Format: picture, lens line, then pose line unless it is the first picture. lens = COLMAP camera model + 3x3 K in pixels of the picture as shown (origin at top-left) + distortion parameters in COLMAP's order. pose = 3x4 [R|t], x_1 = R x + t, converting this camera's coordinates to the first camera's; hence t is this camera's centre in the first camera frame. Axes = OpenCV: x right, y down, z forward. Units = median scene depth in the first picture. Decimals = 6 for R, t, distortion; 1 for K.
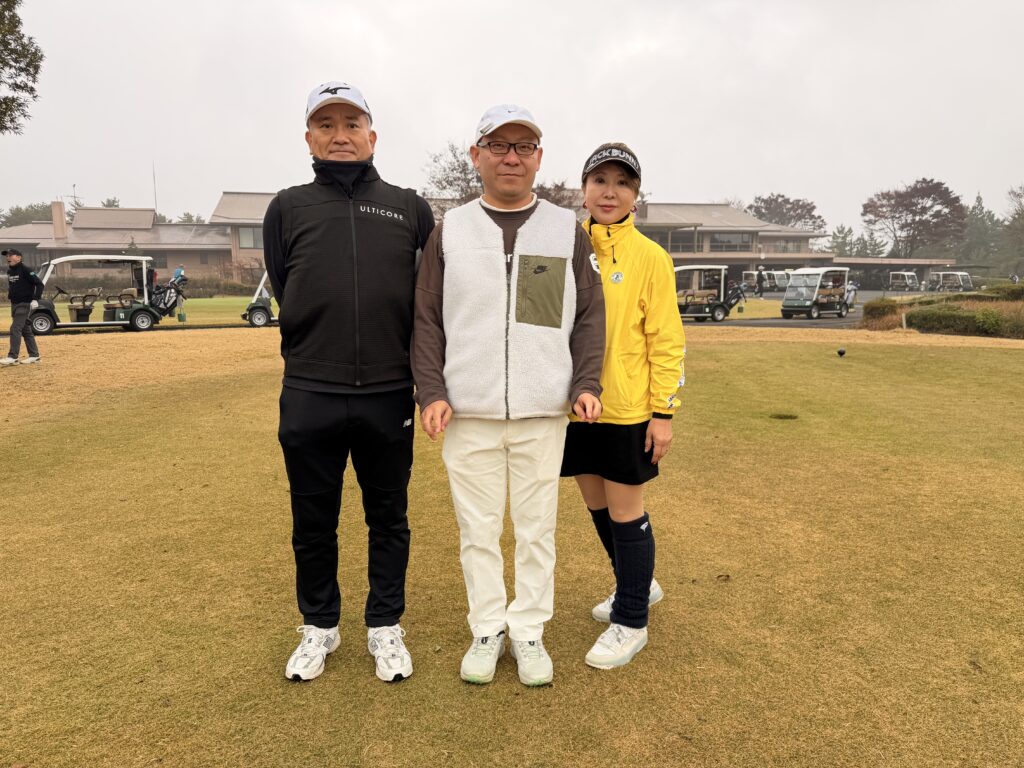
lens RADIAL K [[713.4, 0, 512.0], [0, 713.4, 384.0], [0, 0, 1]] dist [0.017982, -0.001303]
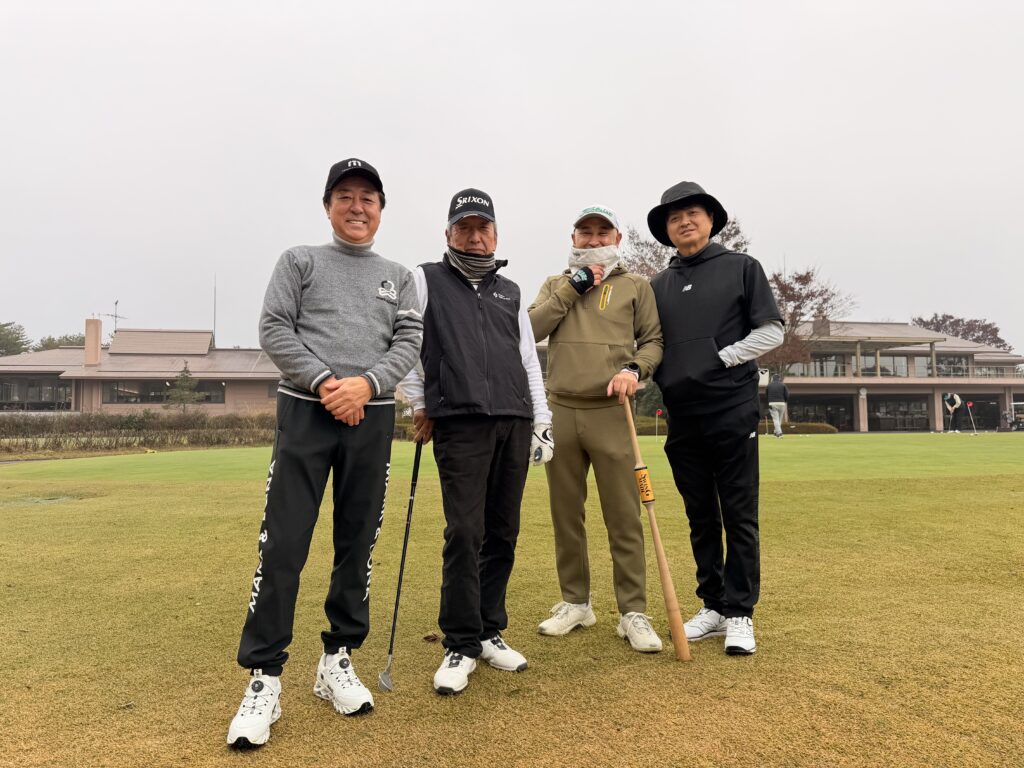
lens RADIAL K [[713.4, 0, 512.0], [0, 713.4, 384.0], [0, 0, 1]] dist [0.017982, -0.001303]
pose [[0.999558, -0.006170, -0.029066, -0.135765], [0.000360, 0.980647, -0.195784, -0.028374], [0.029711, 0.195687, 0.980216, 0.228460]]
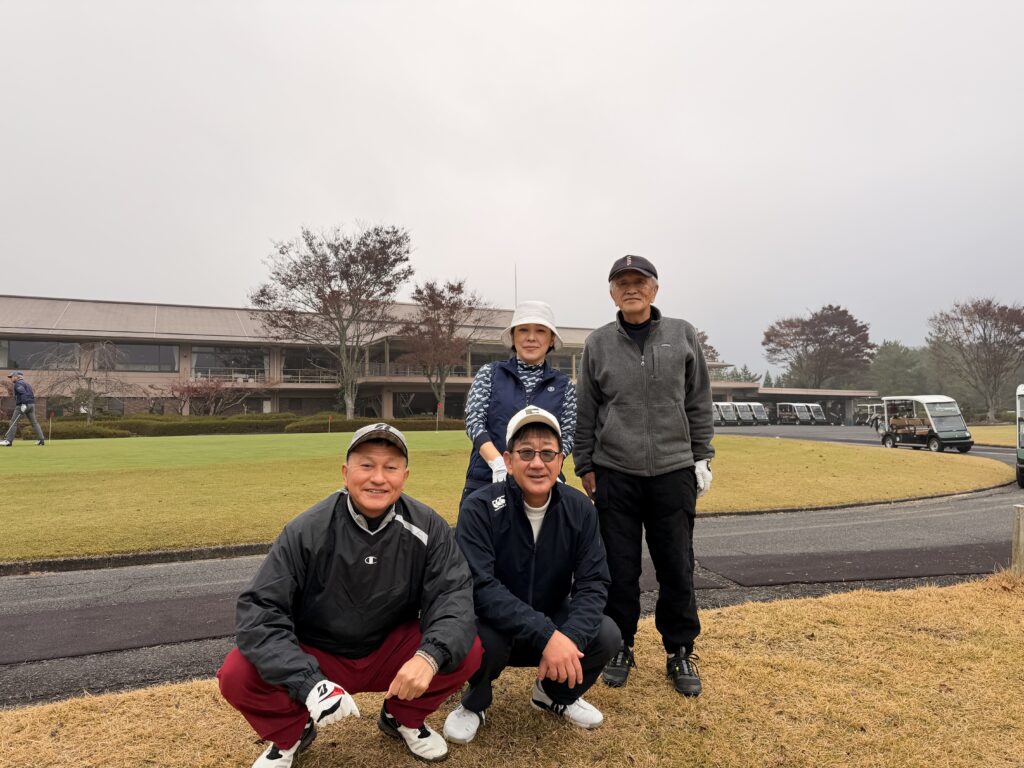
lens RADIAL K [[696.4, 0, 512.0], [0, 696.4, 384.0], [0, 0, 1]] dist [0.130787, -0.000476]
pose [[0.980488, 0.006759, 0.196461, -0.013353], [0.030008, 0.982549, -0.183569, -0.027749], [-0.194274, 0.185882, 0.963175, 0.204591]]
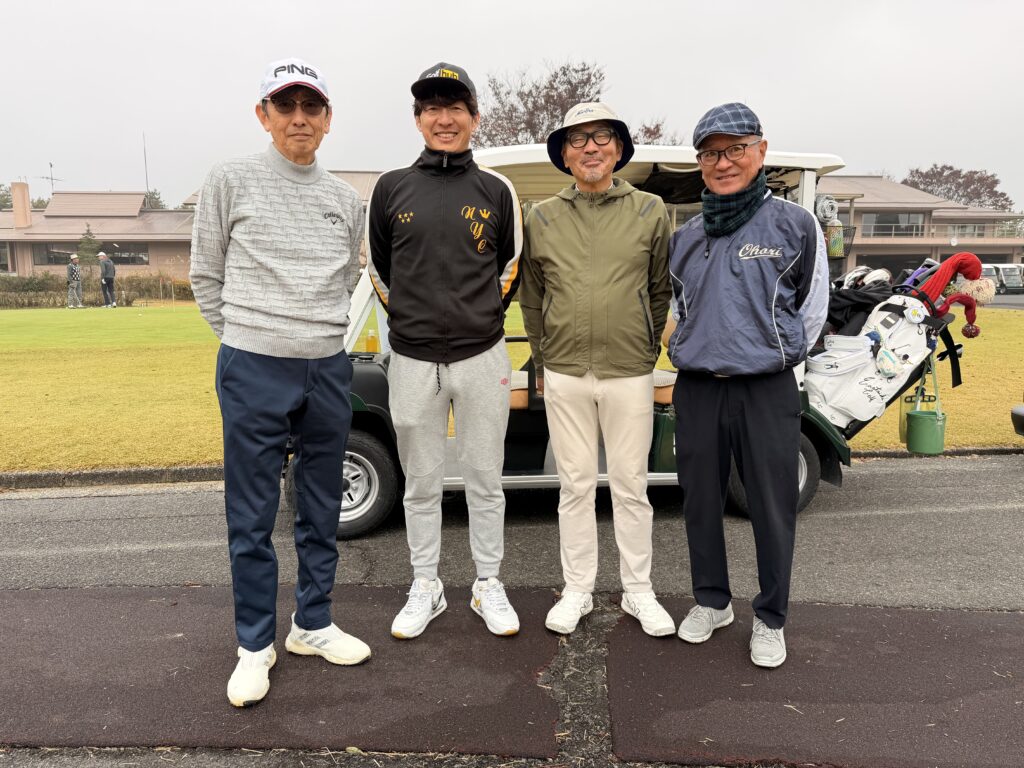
lens RADIAL K [[709.2, 0, 512.0], [0, 709.2, 384.0], [0, 0, 1]] dist [0.009288, 0.001177]
pose [[0.992181, 0.015713, -0.123814, 0.016308], [-0.015696, 0.999876, 0.001115, -0.032599], [0.123816, 0.000837, 0.992305, 0.239450]]
